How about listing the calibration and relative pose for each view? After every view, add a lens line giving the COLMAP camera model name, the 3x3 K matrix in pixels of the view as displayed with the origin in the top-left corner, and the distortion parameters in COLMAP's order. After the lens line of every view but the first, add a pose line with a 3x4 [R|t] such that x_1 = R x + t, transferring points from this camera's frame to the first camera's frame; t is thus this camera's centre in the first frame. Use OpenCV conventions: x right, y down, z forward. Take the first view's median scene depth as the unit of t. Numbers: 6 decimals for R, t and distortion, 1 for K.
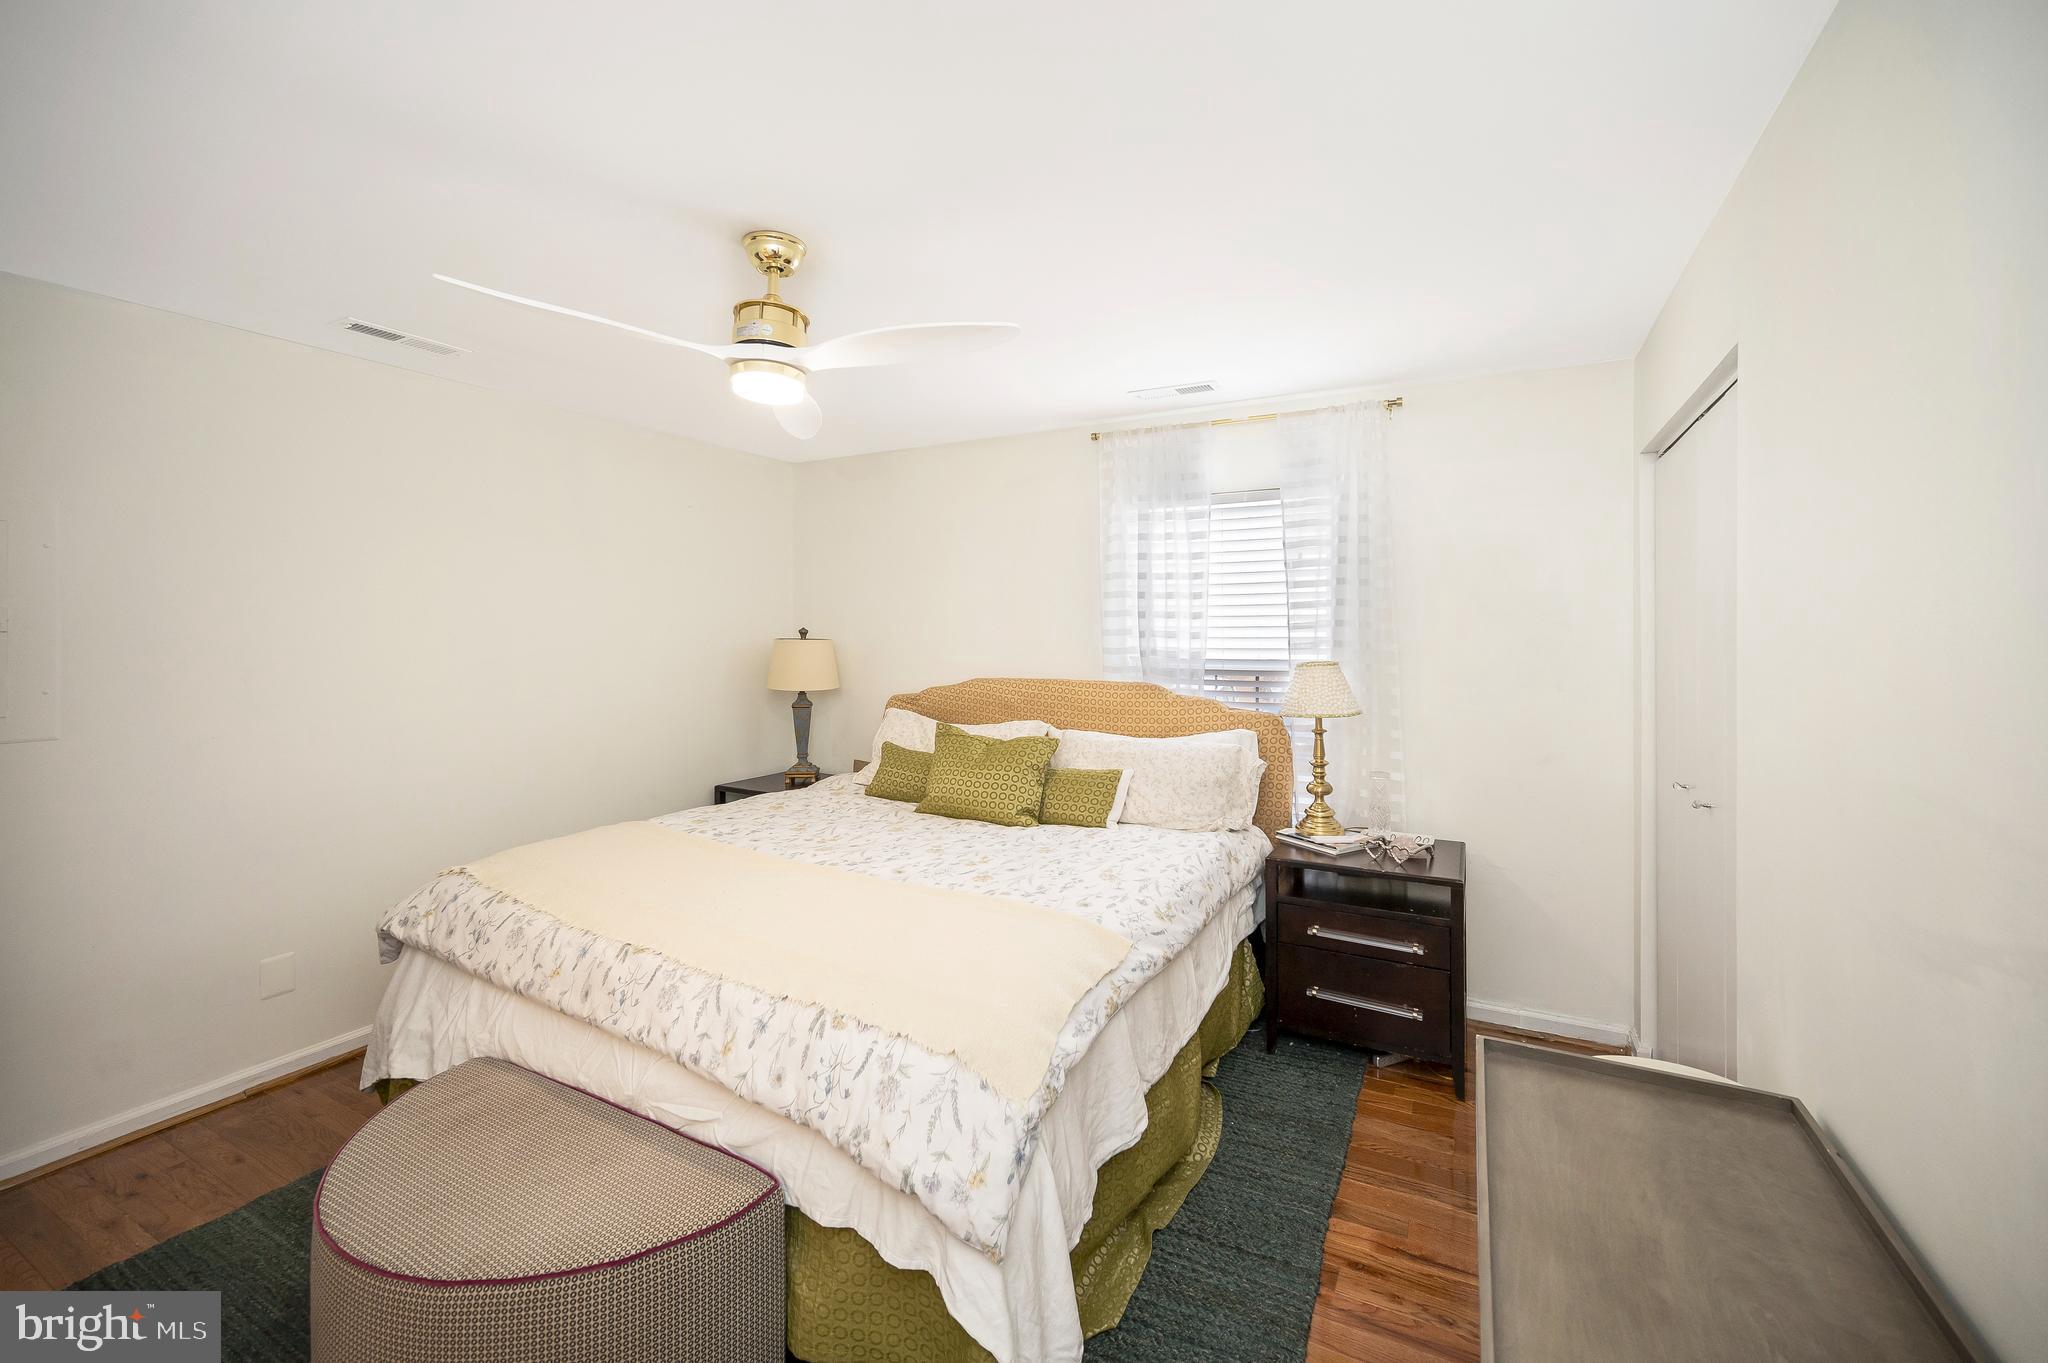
lens RADIAL K [[838.3, 0, 1015.6], [0, 838.3, 633.5], [0, 0, 1]] dist [-0.001496, -0.000087]
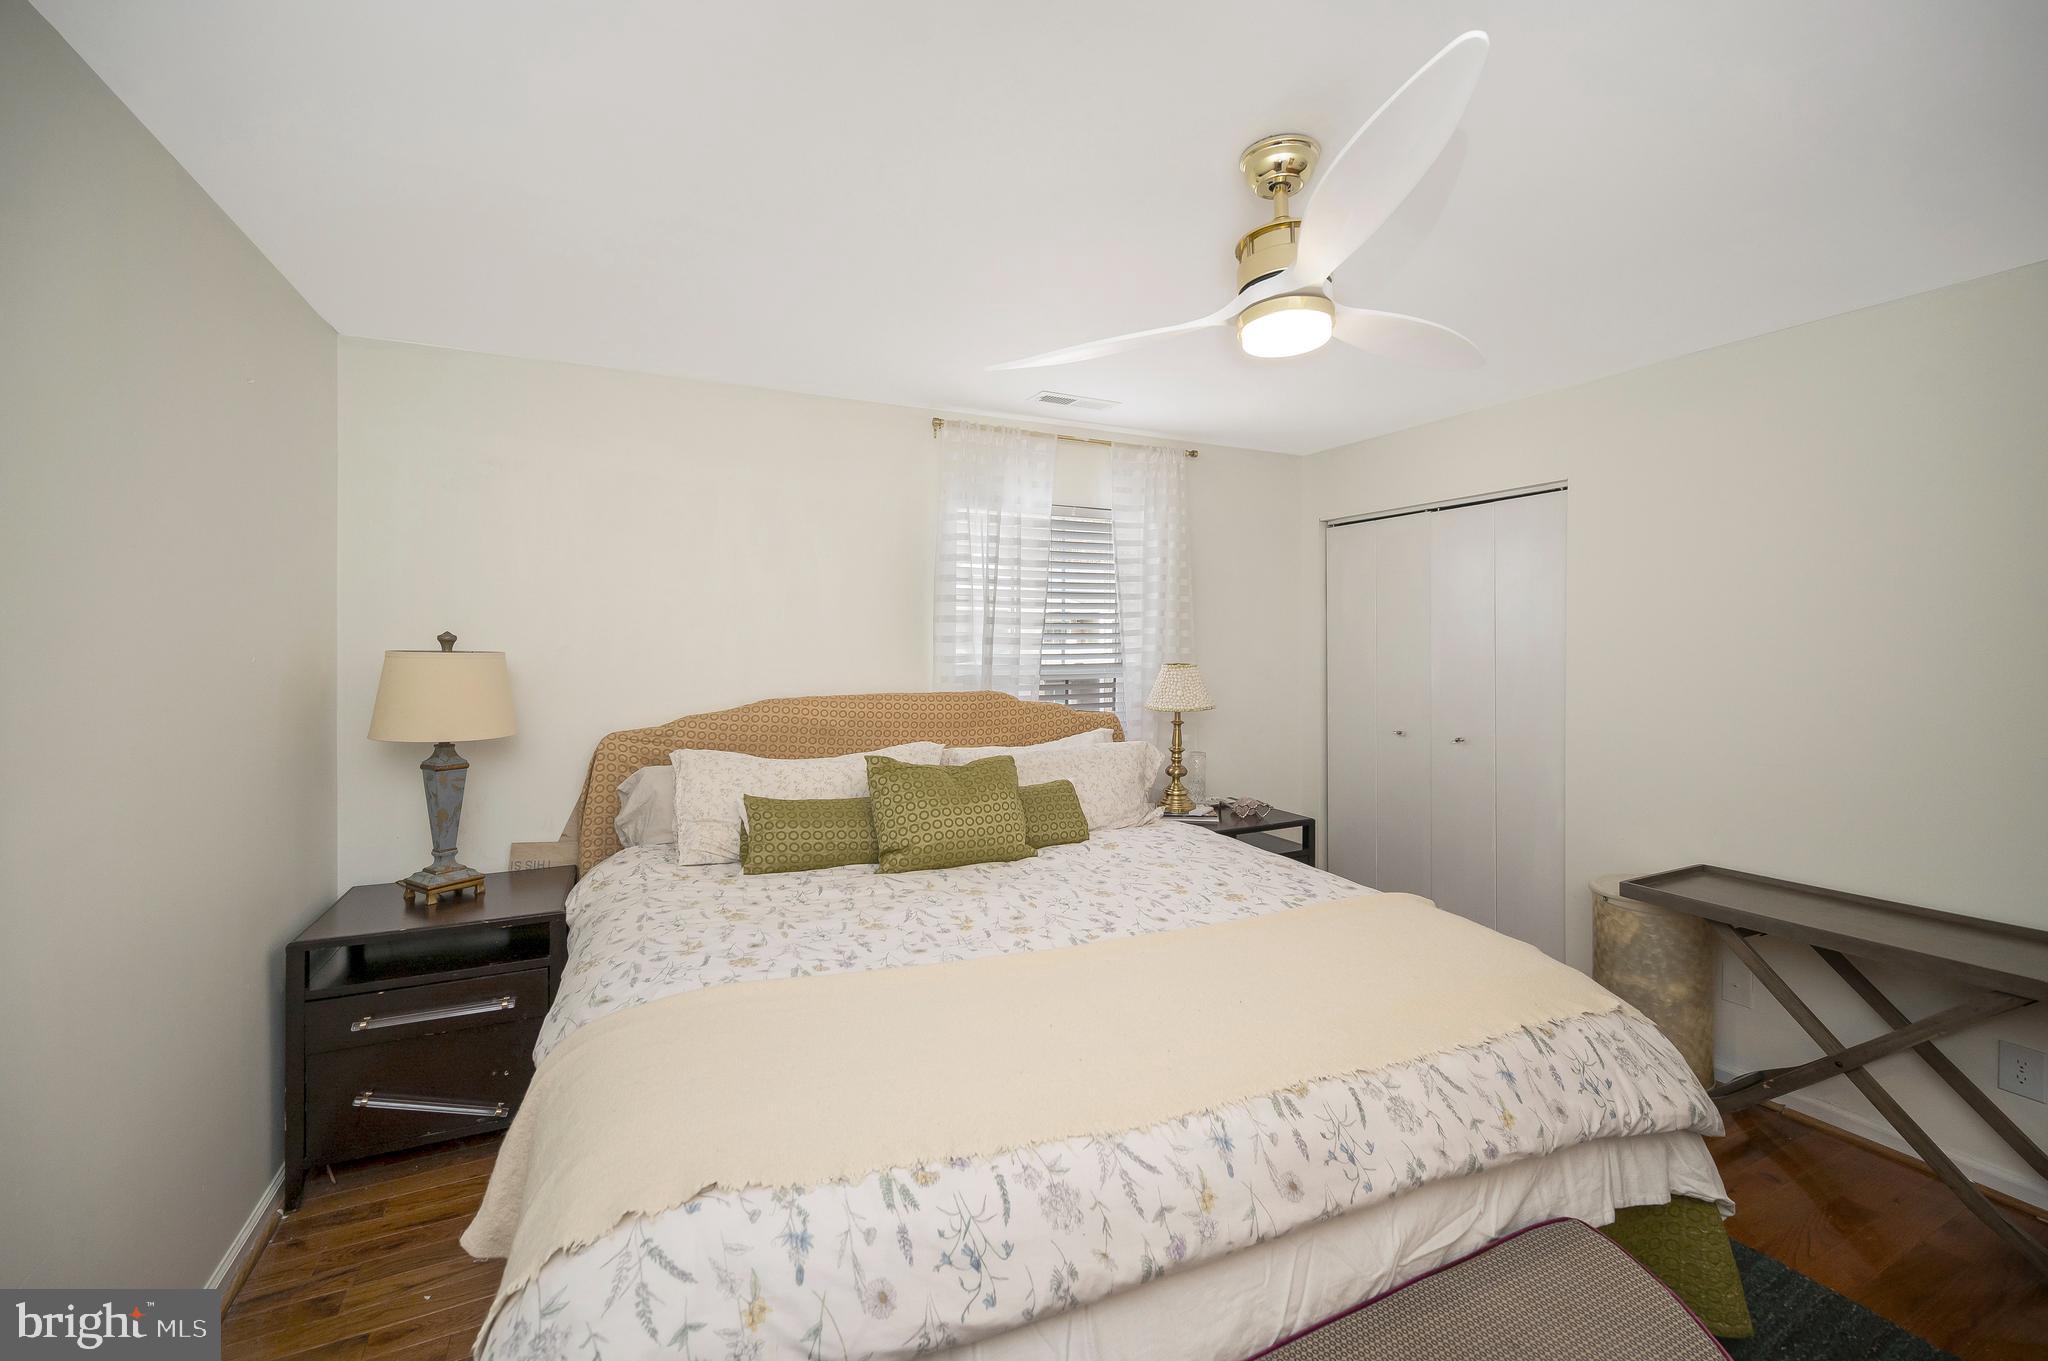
lens RADIAL K [[840.7, 0, 1024.1], [0, 840.7, 651.3], [0, 0, 1]] dist [0.001332, 0.000244]
pose [[0.580881, -0.013113, 0.813883, -0.745533], [0.003870, 0.999903, 0.013348, -0.000393], [-0.813979, -0.004603, 0.580876, 0.504035]]
